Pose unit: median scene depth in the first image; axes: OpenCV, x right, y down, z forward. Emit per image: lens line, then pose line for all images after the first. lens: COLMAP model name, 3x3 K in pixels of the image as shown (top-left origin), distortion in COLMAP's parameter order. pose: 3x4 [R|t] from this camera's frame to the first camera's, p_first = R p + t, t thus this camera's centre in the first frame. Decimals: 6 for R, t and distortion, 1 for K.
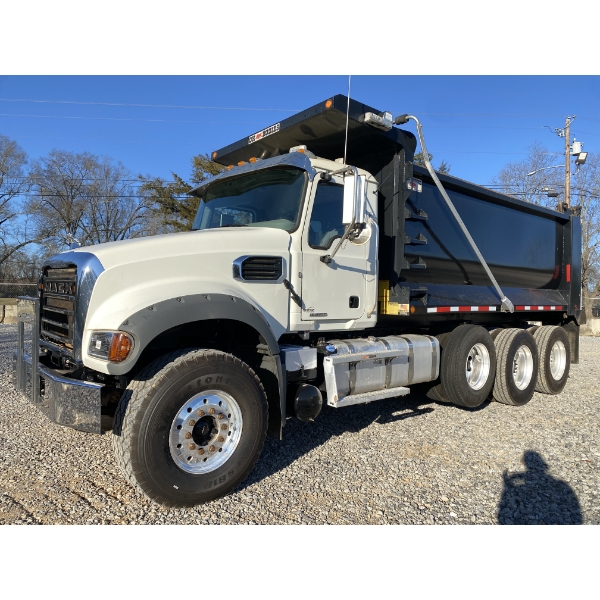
lens RADIAL K [[461.1, 0, 296.5], [0, 461.1, 290.5], [0, 0, 1]] dist [0.013267, 0.001817]
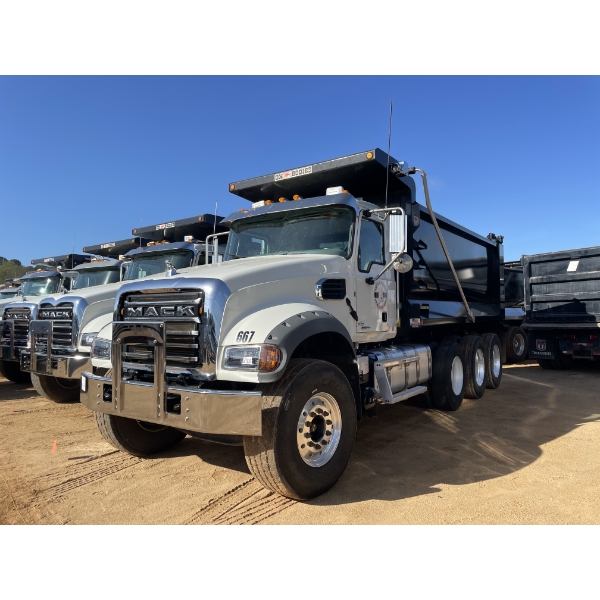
lens RADIAL K [[461.1, 0, 296.5], [0, 461.1, 290.5], [0, 0, 1]] dist [0.013267, 0.001817]
pose [[0.968715, -0.021141, 0.247274, -0.434944], [0.034336, 0.998200, -0.049169, 0.008293], [-0.245790, 0.056121, 0.967697, -0.112500]]
